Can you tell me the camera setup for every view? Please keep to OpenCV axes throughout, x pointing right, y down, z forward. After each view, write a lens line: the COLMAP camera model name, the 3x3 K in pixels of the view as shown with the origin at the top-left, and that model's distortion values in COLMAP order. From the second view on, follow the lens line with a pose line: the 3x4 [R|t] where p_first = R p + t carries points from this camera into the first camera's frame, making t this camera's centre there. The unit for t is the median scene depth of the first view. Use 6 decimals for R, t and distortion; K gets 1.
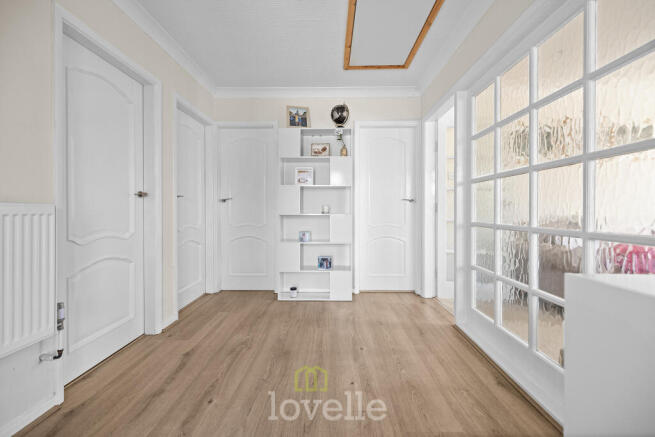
lens RADIAL K [[279.7, 0, 327.5], [0, 279.7, 218.5], [0, 0, 1]] dist [0.000334, 0.000093]
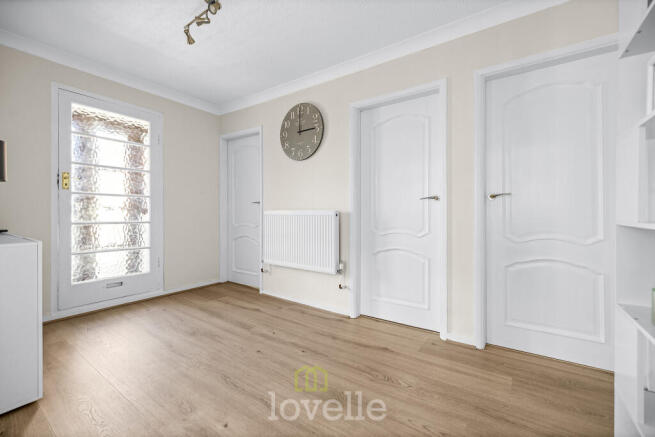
lens RADIAL K [[279.7, 0, 327.5], [0, 279.7, 218.5], [0, 0, 1]] dist [0.000334, 0.000093]
pose [[-0.561422, 0.007937, -0.827492, 0.473879], [-0.027282, 0.999233, 0.028095, -0.027981], [0.827080, 0.038349, -0.560775, 1.358088]]
